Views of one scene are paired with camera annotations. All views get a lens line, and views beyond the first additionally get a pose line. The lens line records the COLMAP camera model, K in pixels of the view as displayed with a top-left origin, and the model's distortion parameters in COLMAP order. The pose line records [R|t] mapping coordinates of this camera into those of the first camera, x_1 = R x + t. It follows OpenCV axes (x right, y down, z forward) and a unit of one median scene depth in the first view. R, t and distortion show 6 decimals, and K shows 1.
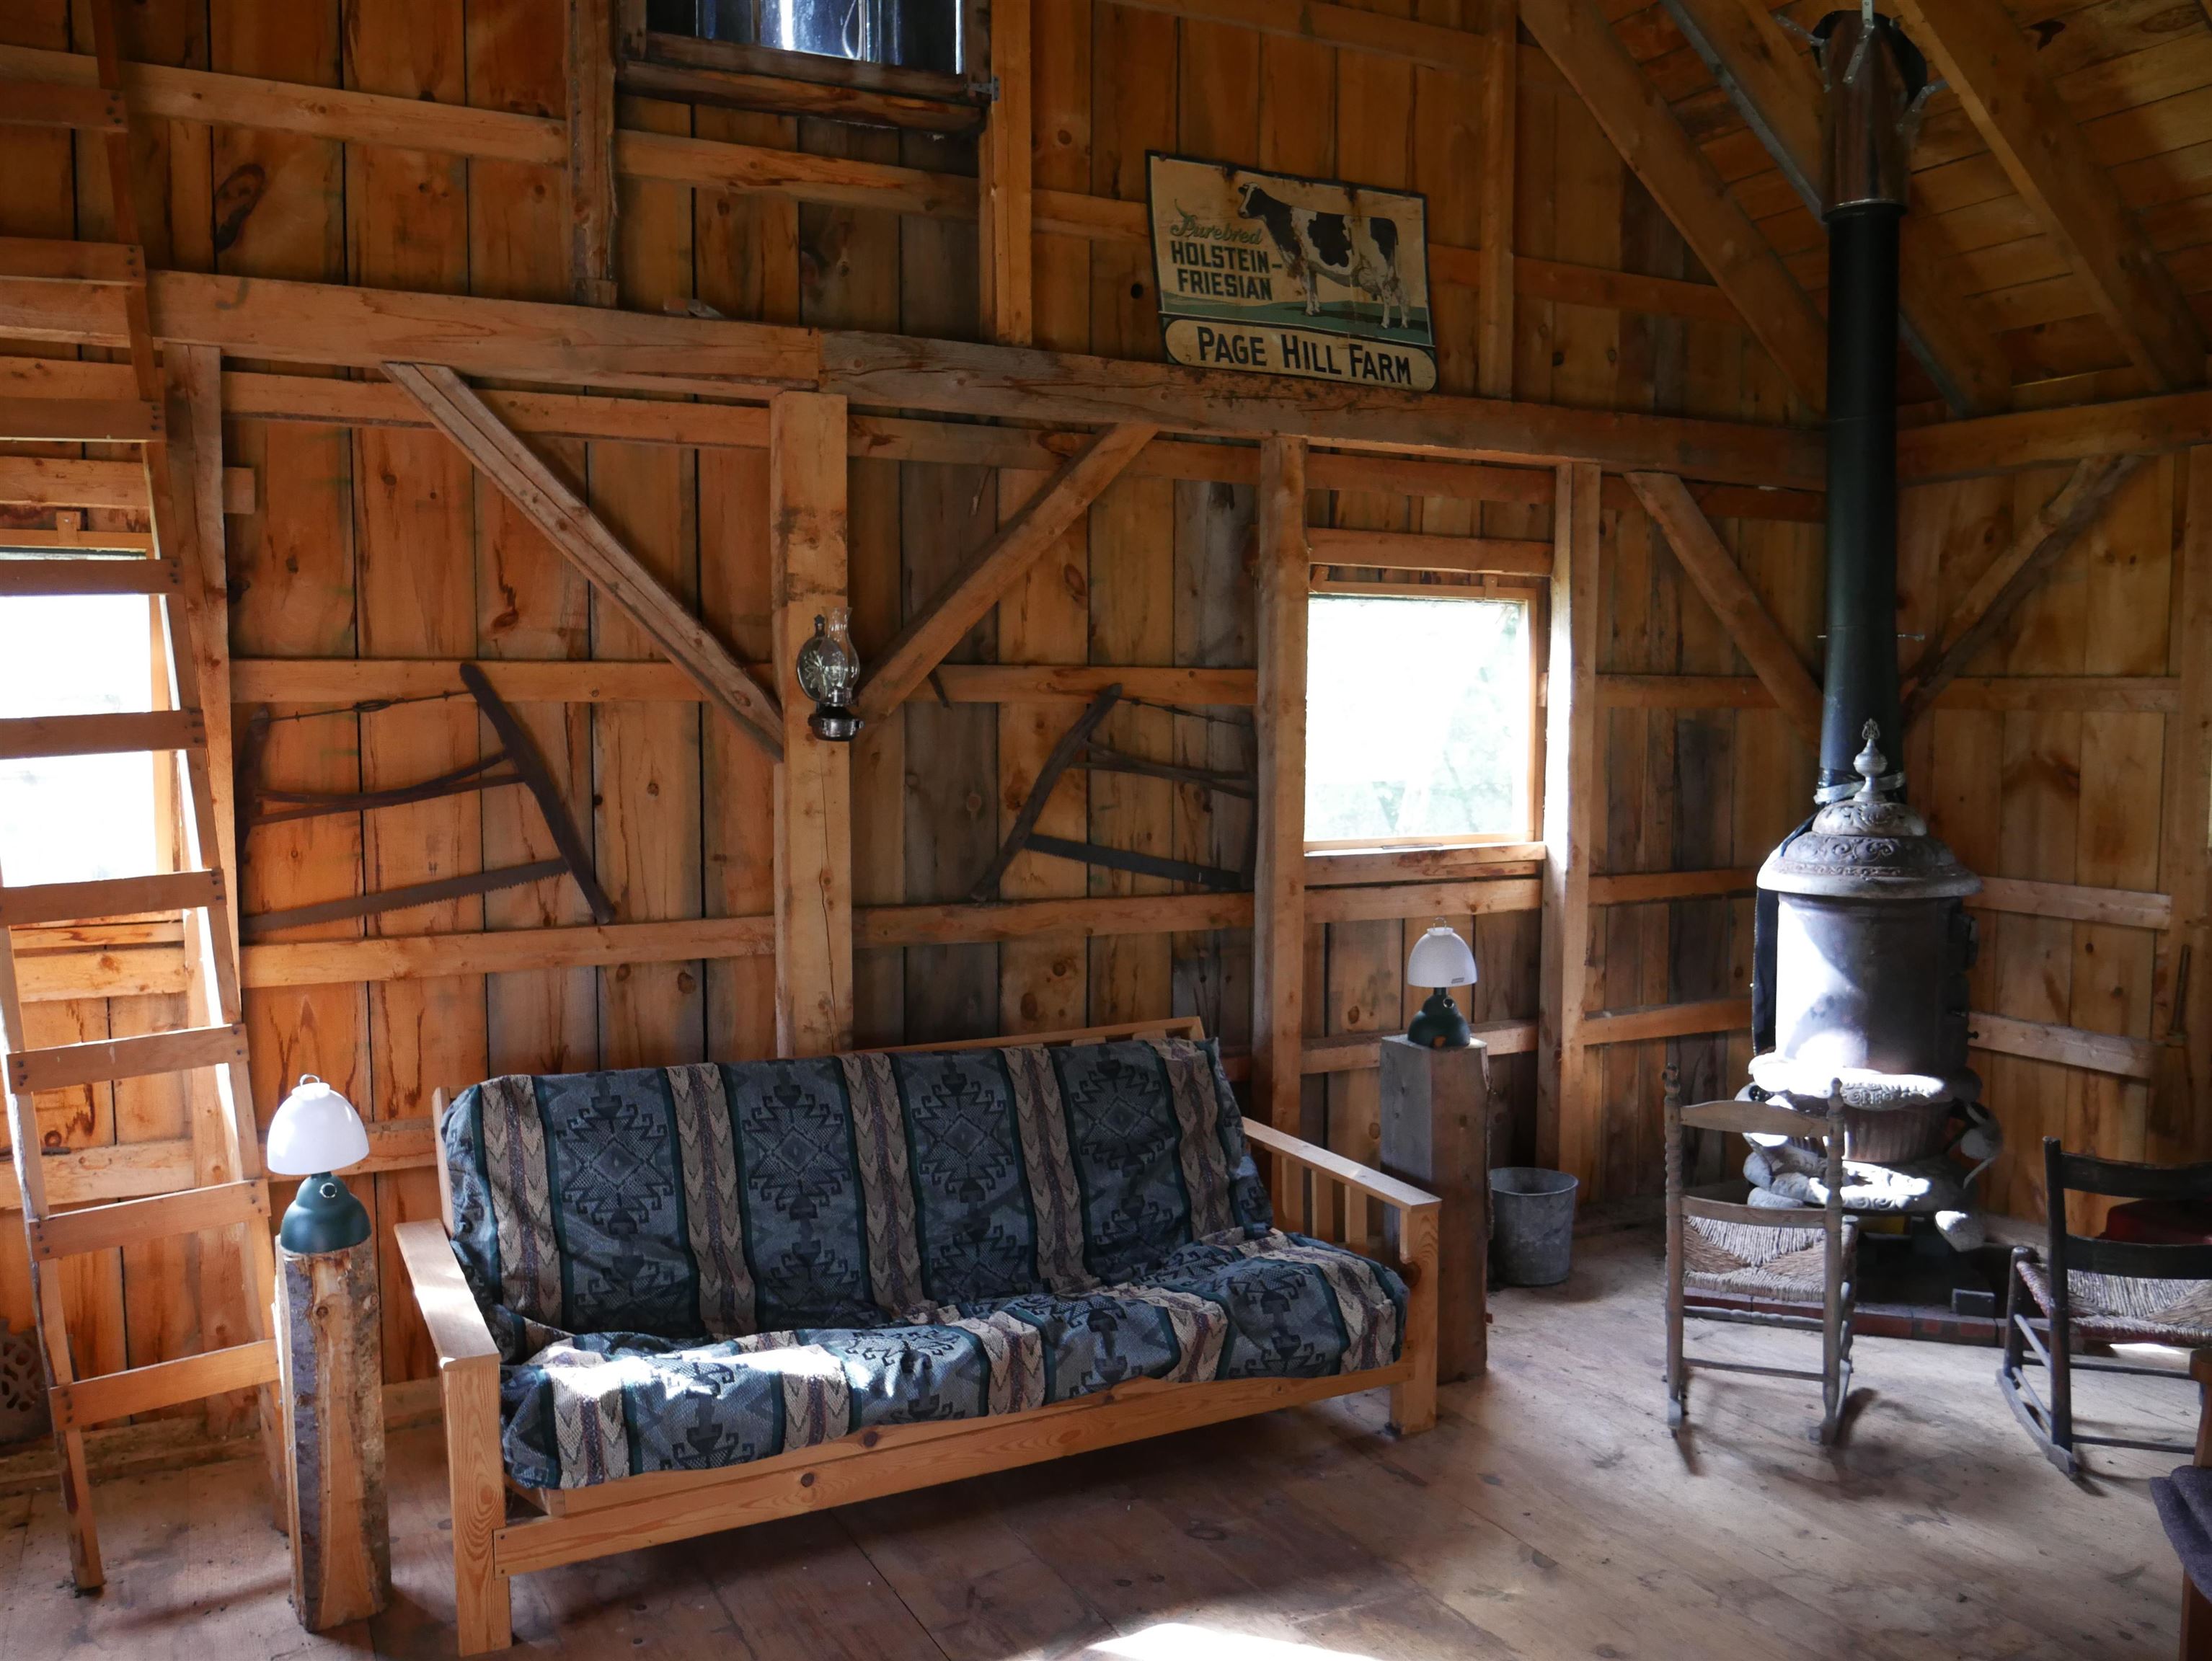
lens RADIAL K [[1783.7, 0, 1106.0], [0, 1783.7, 830.5], [0, 0, 1]] dist [0.001933, 0.002449]
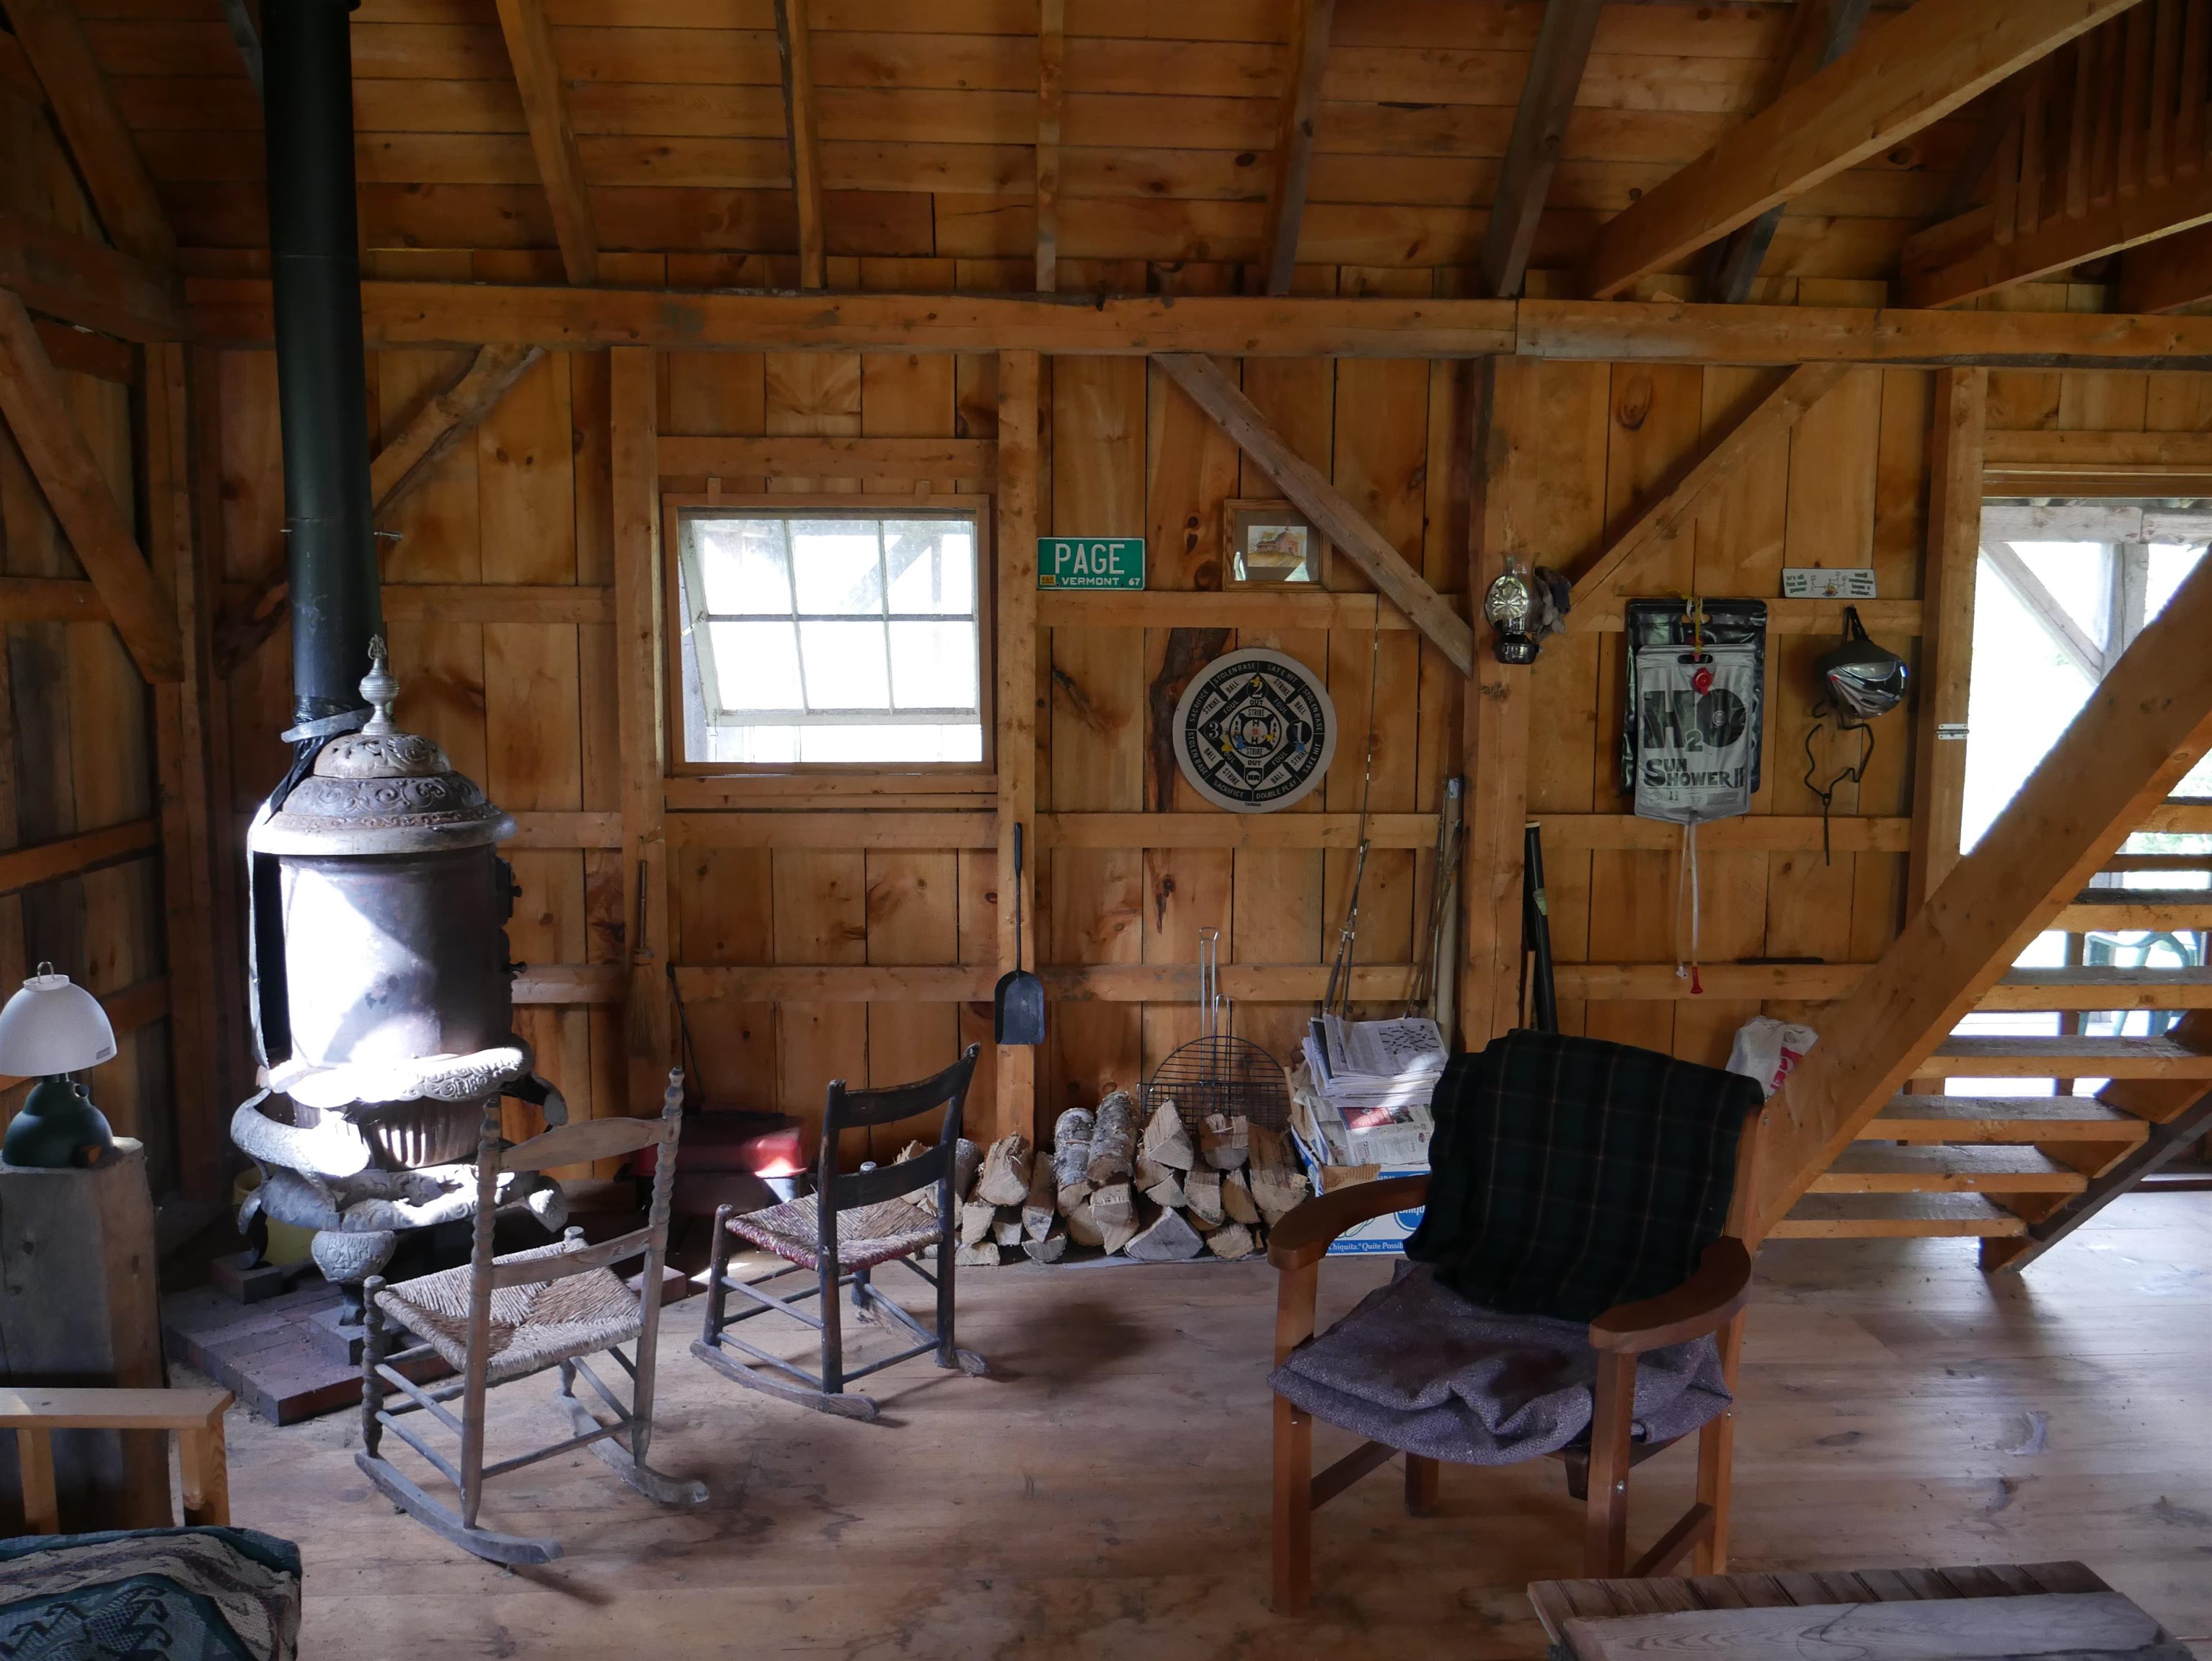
lens RADIAL K [[1845.4, 0, 1106.0], [0, 1845.4, 830.5], [0, 0, 1]] dist [-0.007794, -0.002526]
pose [[0.427882, -0.107517, 0.897417, -0.198415], [0.064937, 0.993990, 0.088126, -0.025562], [-0.901499, 0.020568, 0.432292, 0.332481]]
